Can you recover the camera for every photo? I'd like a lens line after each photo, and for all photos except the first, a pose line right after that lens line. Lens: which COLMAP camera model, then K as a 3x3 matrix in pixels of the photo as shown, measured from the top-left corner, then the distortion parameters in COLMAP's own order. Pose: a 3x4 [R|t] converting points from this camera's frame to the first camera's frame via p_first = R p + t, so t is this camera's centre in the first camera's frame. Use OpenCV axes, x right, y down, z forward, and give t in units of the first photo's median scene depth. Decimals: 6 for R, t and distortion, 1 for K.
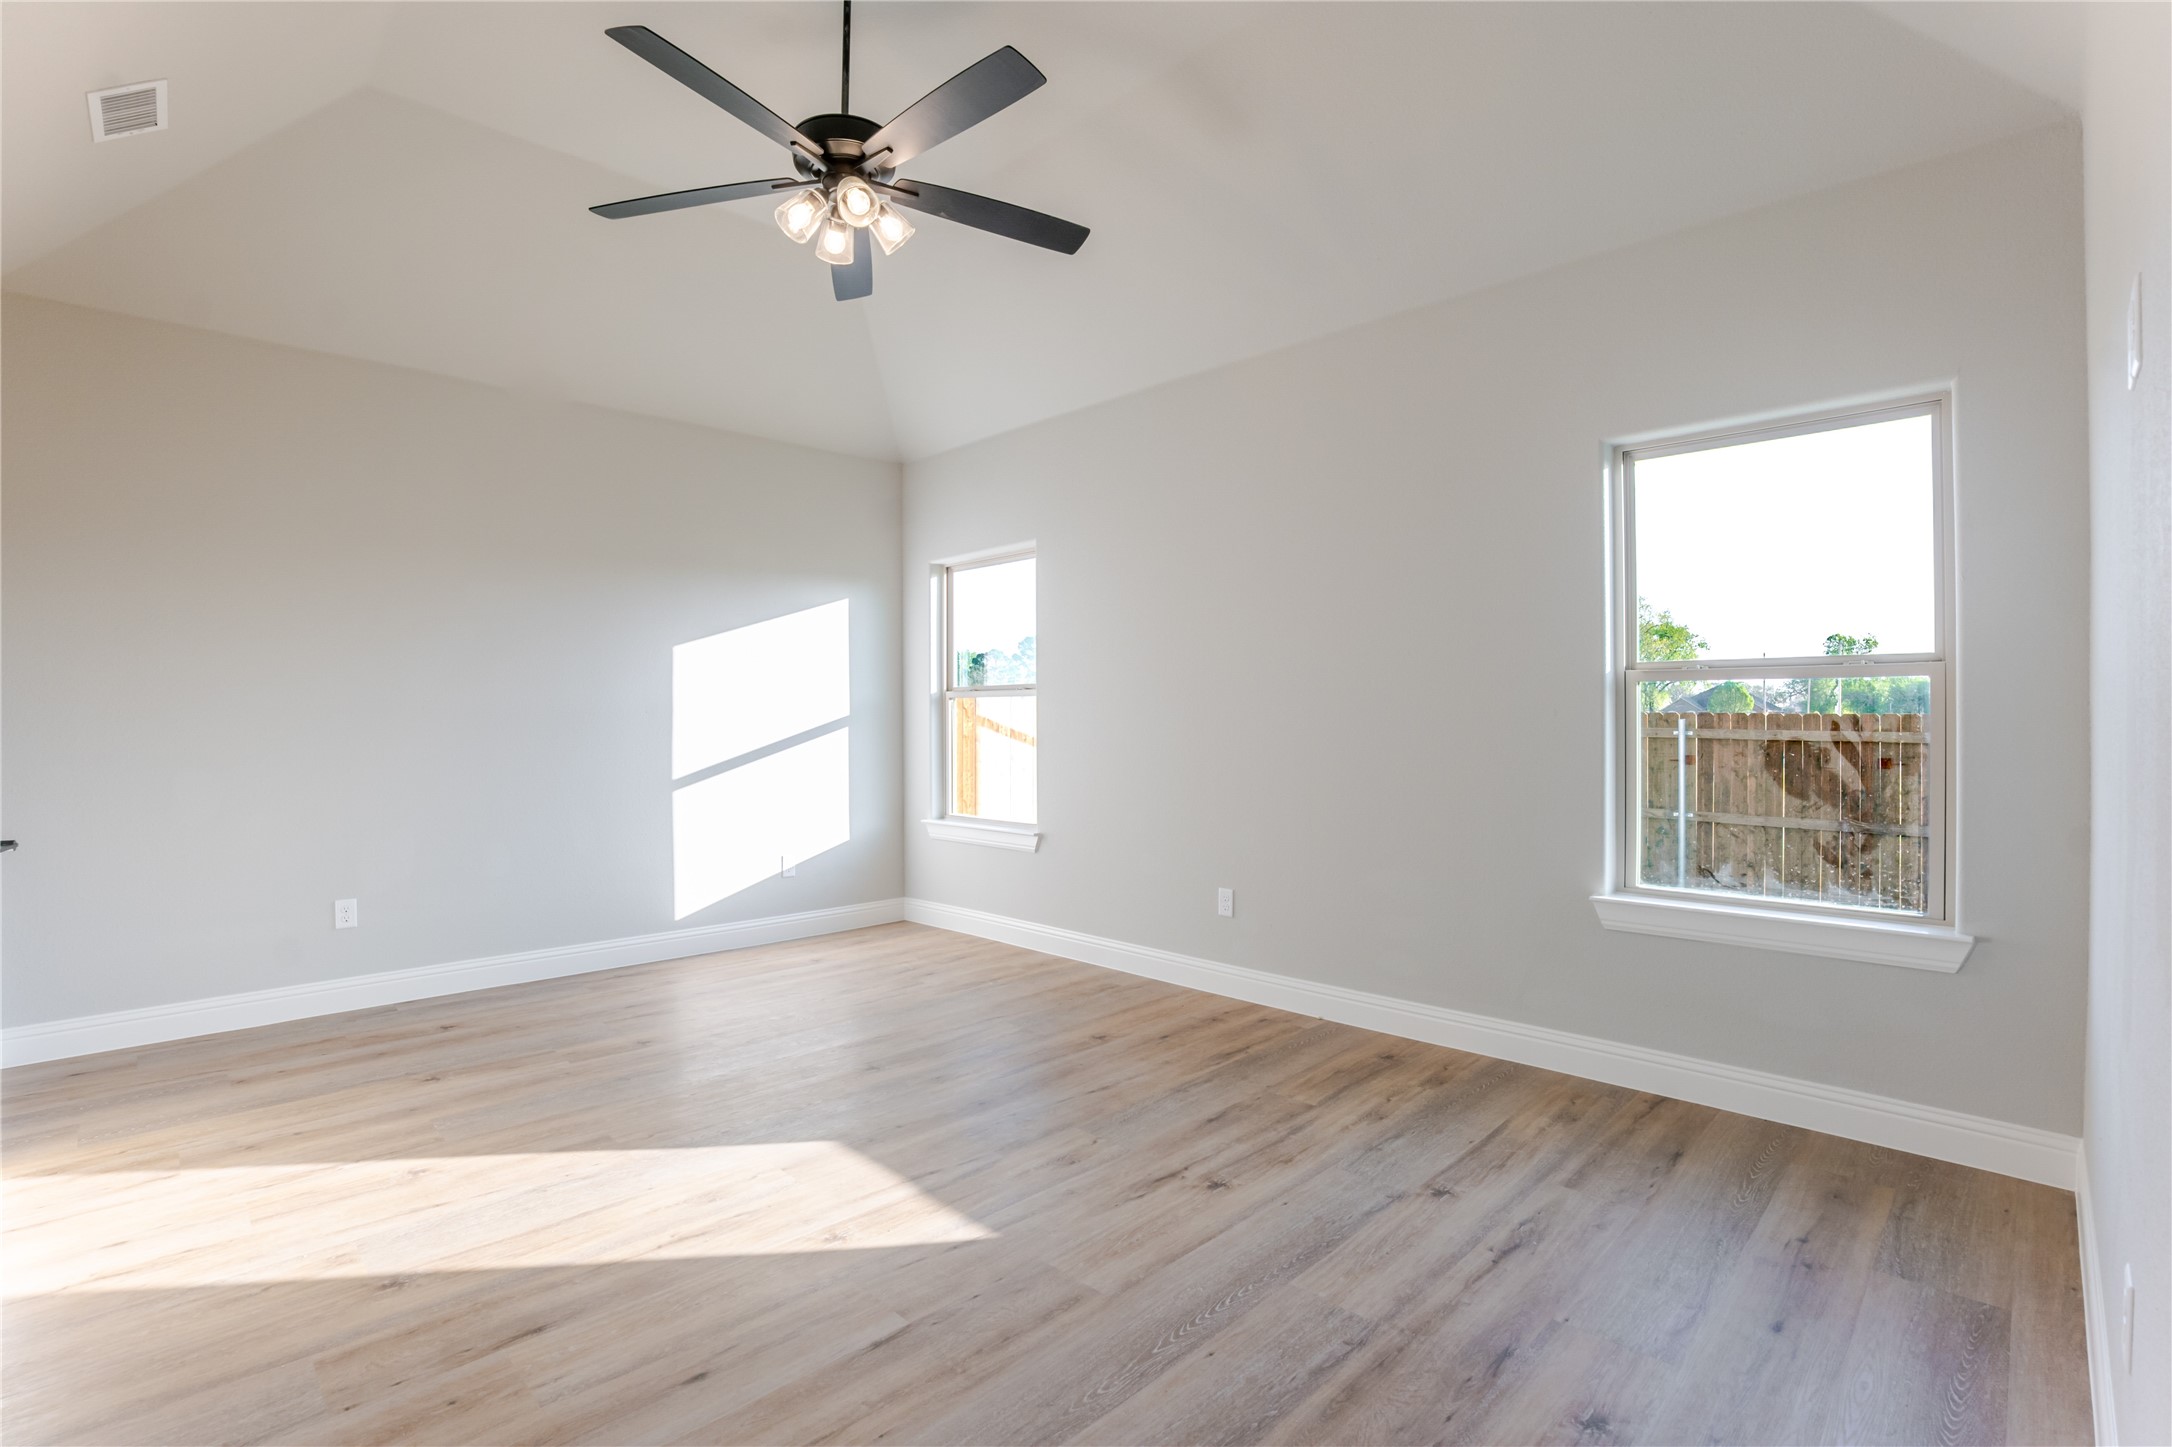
lens RADIAL K [[997.1, 0, 1088.6], [0, 997.1, 723.8], [0, 0, 1]] dist [-0.073270, 0.019160]
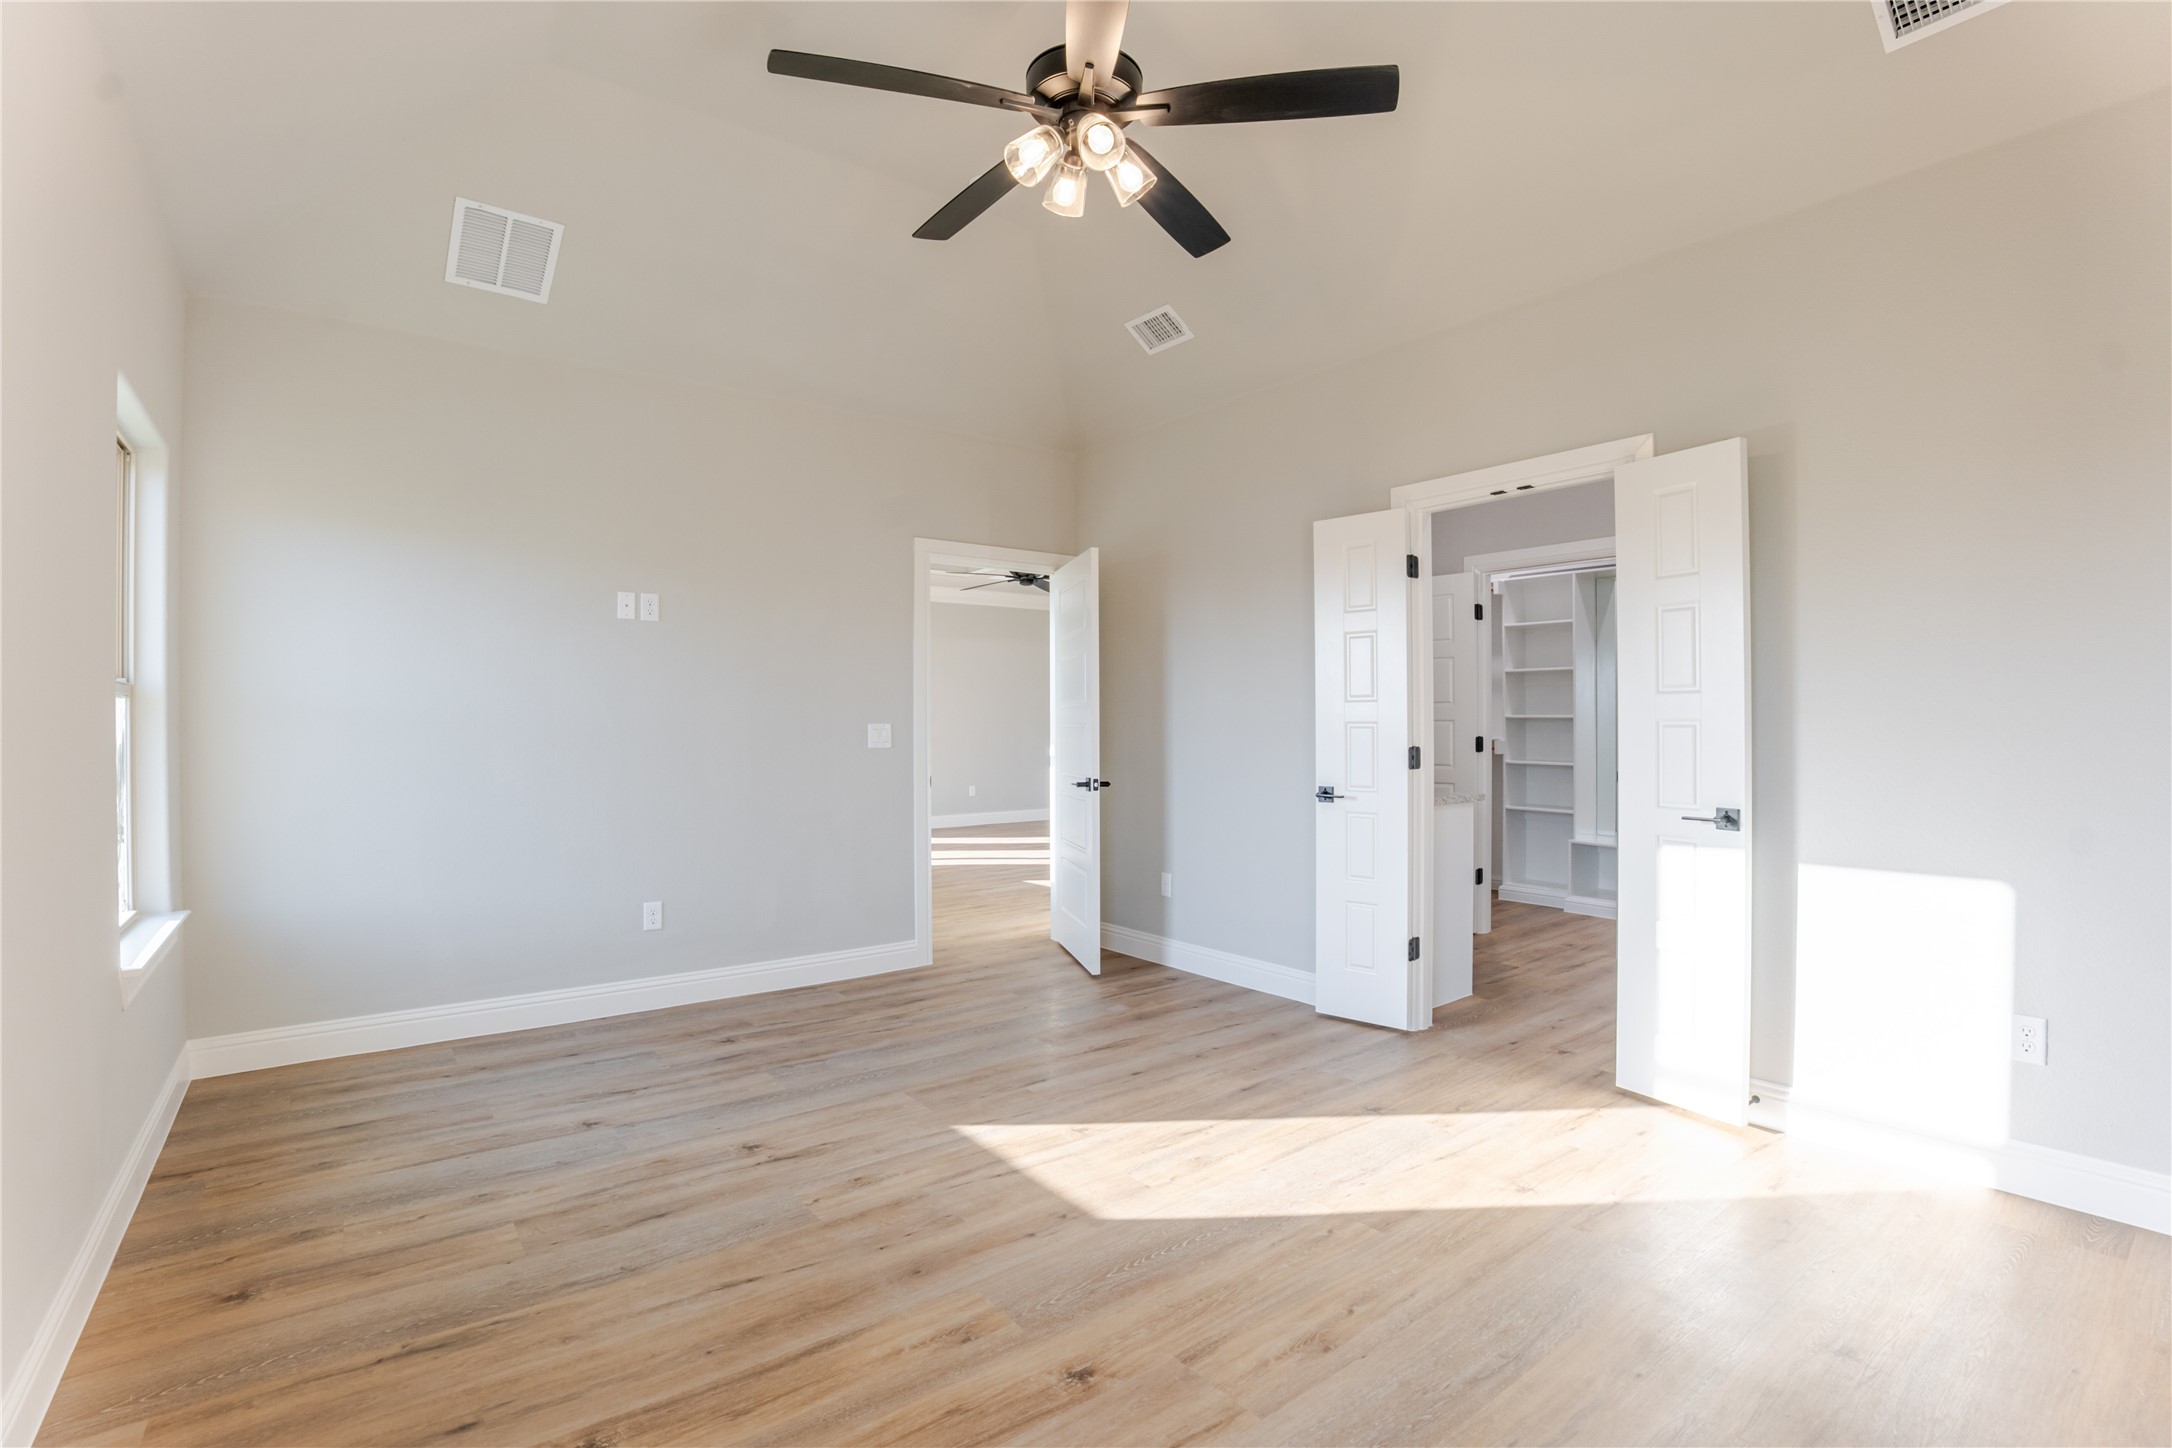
lens RADIAL K [[997.1, 0, 1088.6], [0, 997.1, 724.3], [0, 0, 1]] dist [-0.073270, 0.019160]
pose [[-0.991908, 0.008183, 0.126694, -0.390371], [0.009058, 0.999939, 0.006334, -0.014695], [-0.126634, 0.007431, -0.991922, 2.022566]]
